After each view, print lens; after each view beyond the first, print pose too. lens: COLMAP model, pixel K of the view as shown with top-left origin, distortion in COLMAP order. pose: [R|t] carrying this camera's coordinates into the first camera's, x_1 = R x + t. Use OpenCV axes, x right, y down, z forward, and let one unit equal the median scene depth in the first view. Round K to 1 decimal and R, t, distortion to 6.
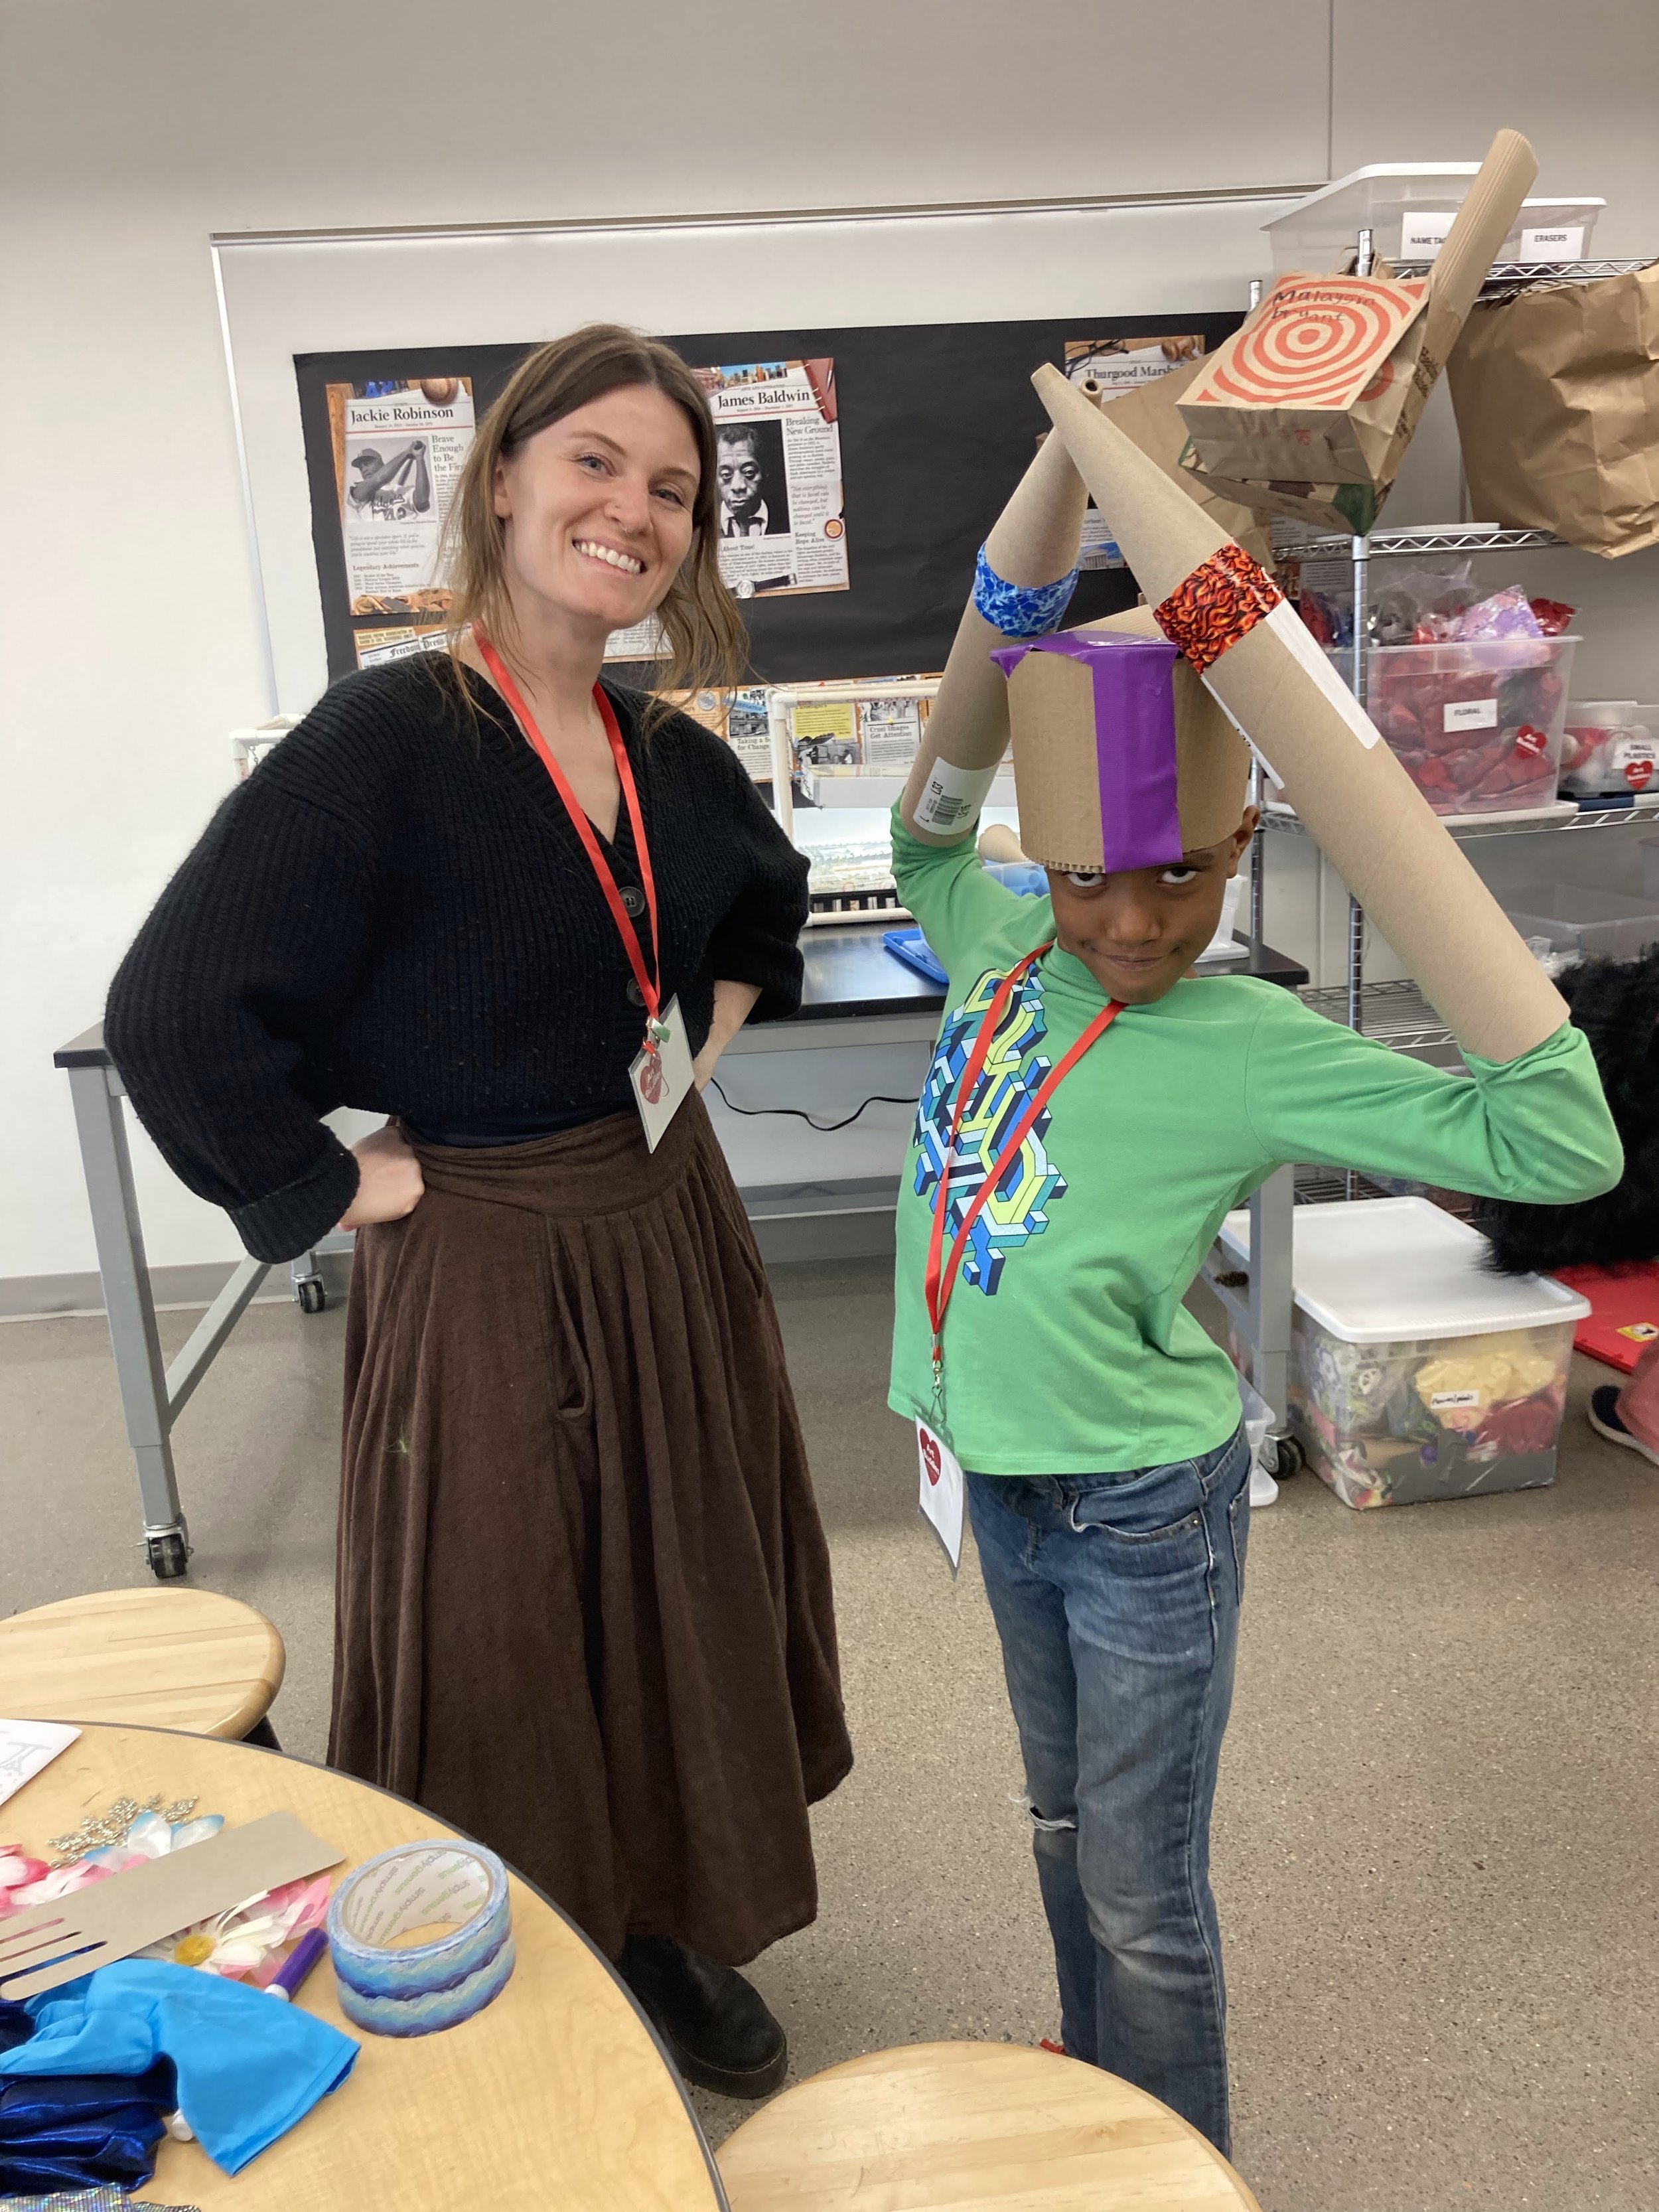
lens RADIAL K [[1829.3, 0, 829.5], [0, 1829.3, 1106.0], [0, 0, 1]] dist [0.008090, -0.002051]
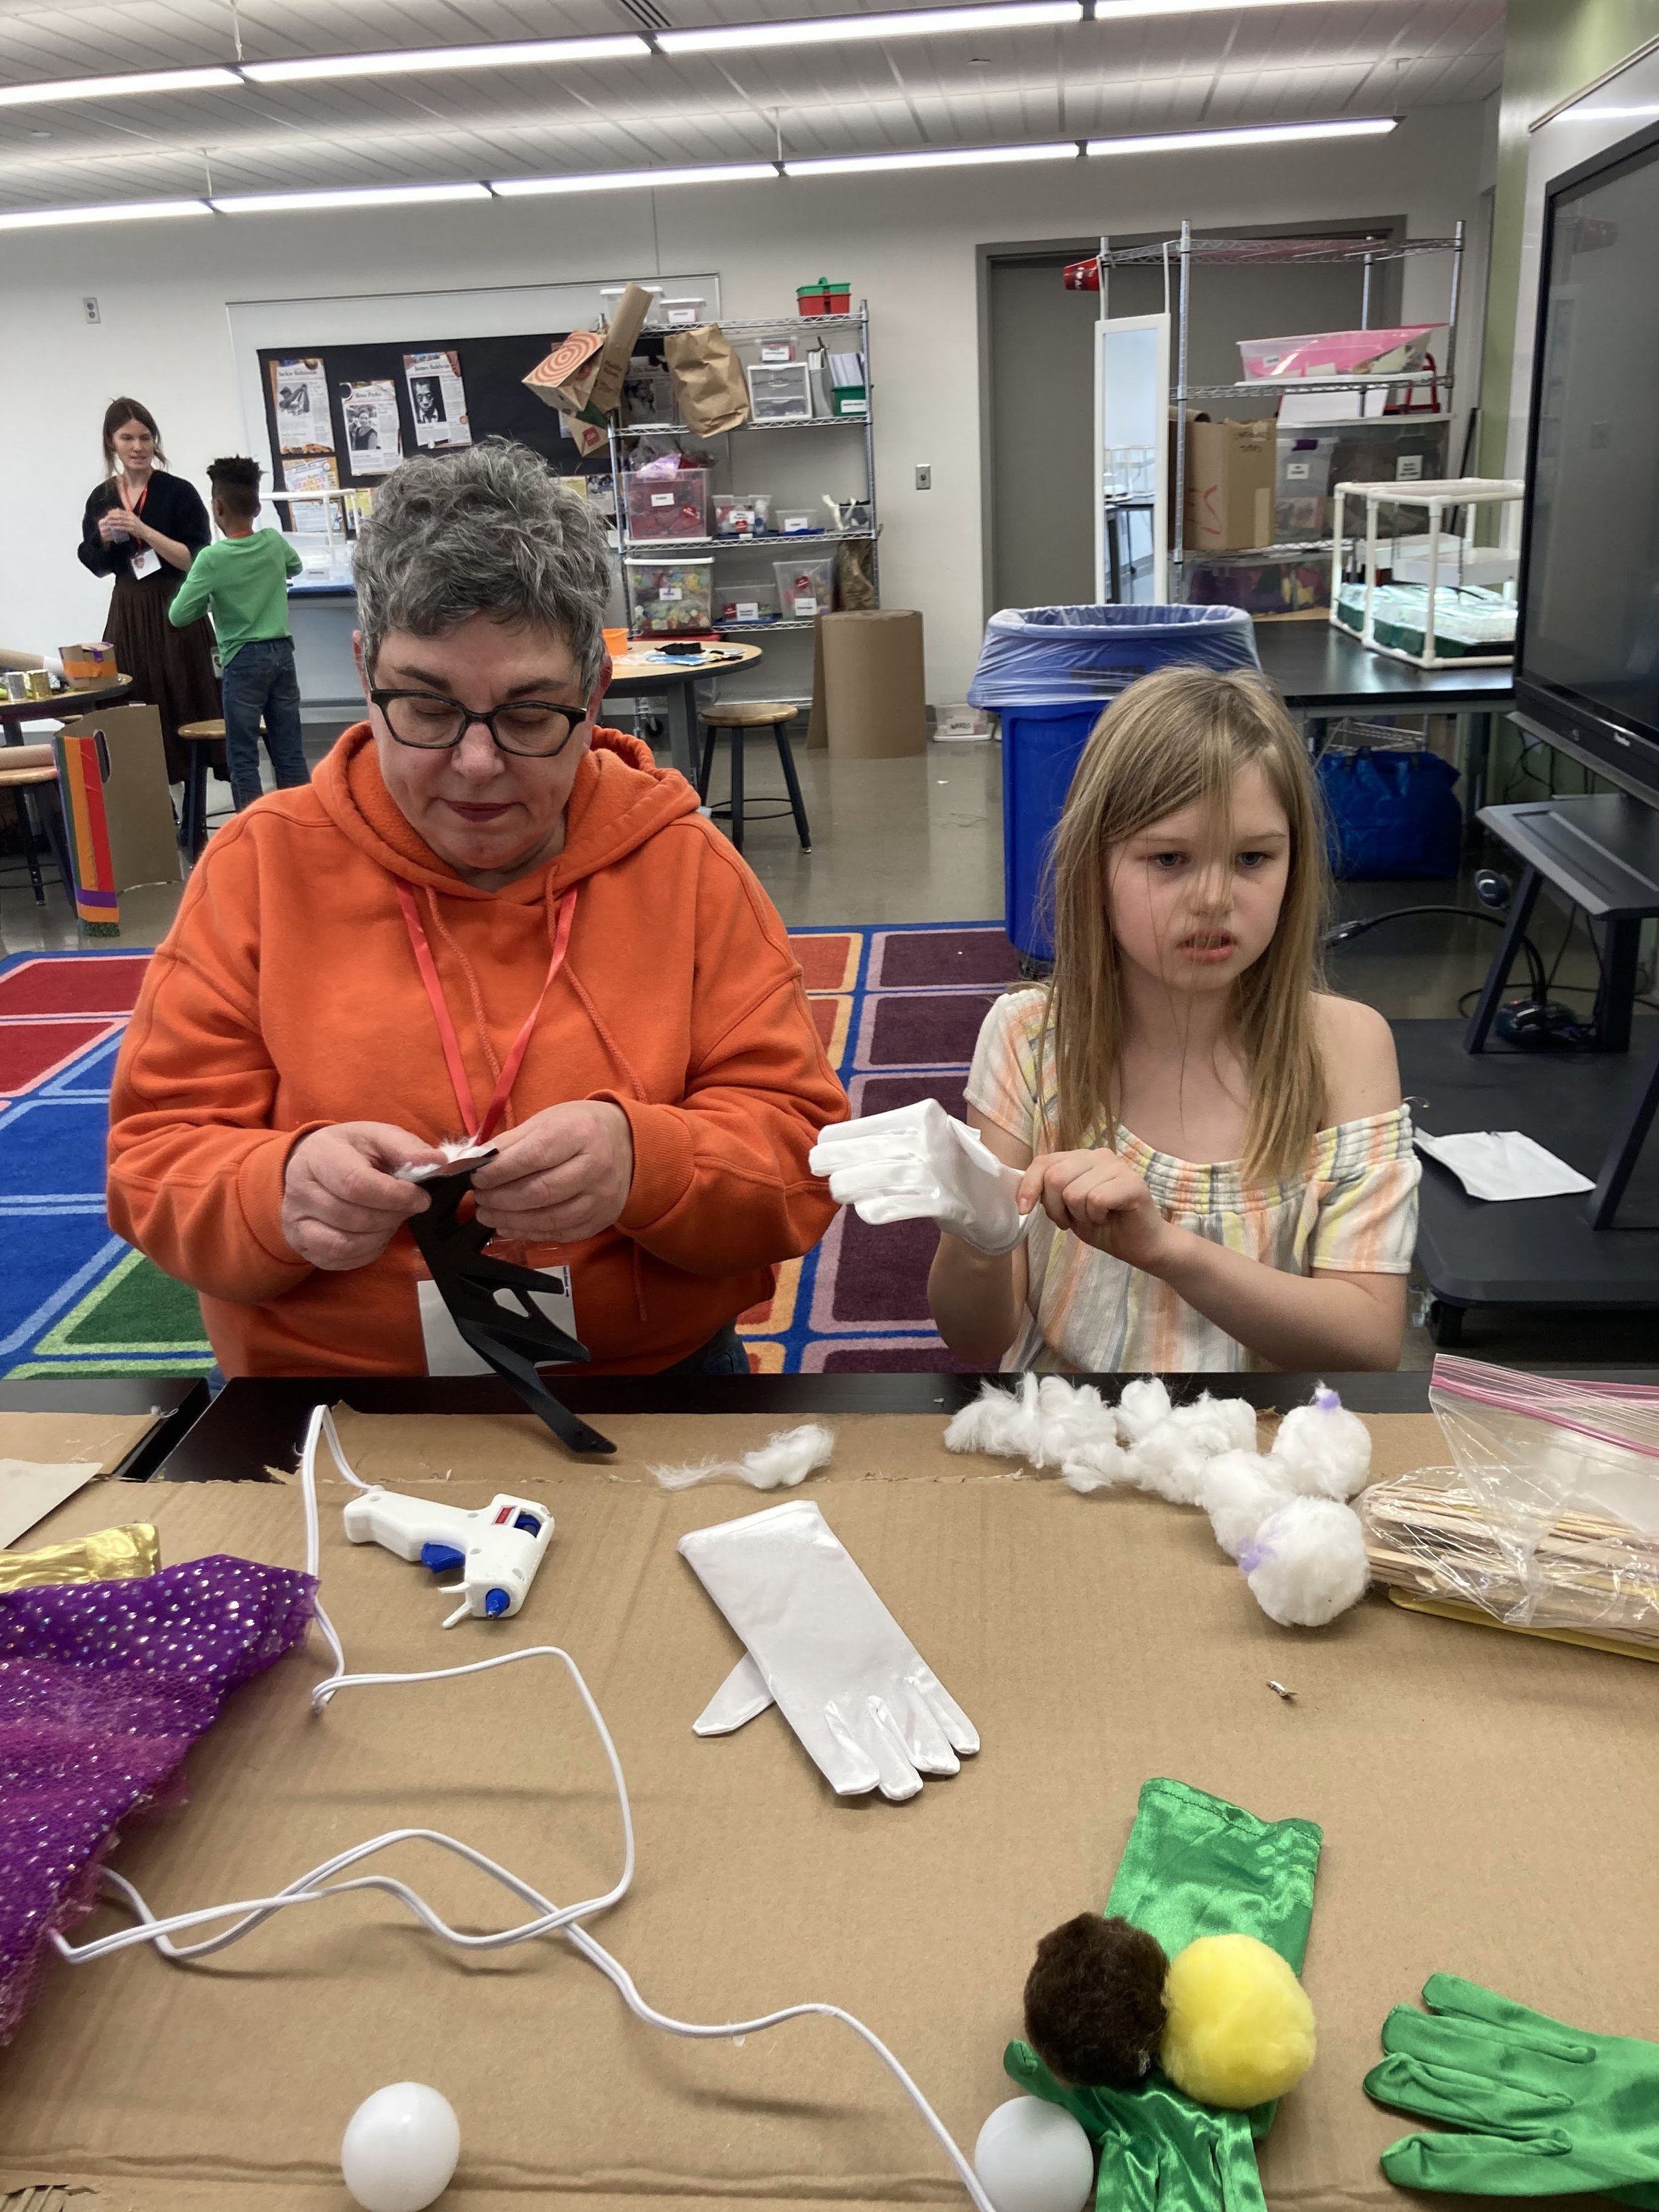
lens RADIAL K [[1829.3, 0, 829.5], [0, 1829.3, 1106.0], [0, 0, 1]] dist [0.008090, -0.002051]
pose [[0.981878, 0.071823, -0.175376, 1.096384], [-0.055093, 0.993613, 0.098474, 0.370742], [0.181329, -0.087028, 0.979564, -1.568352]]
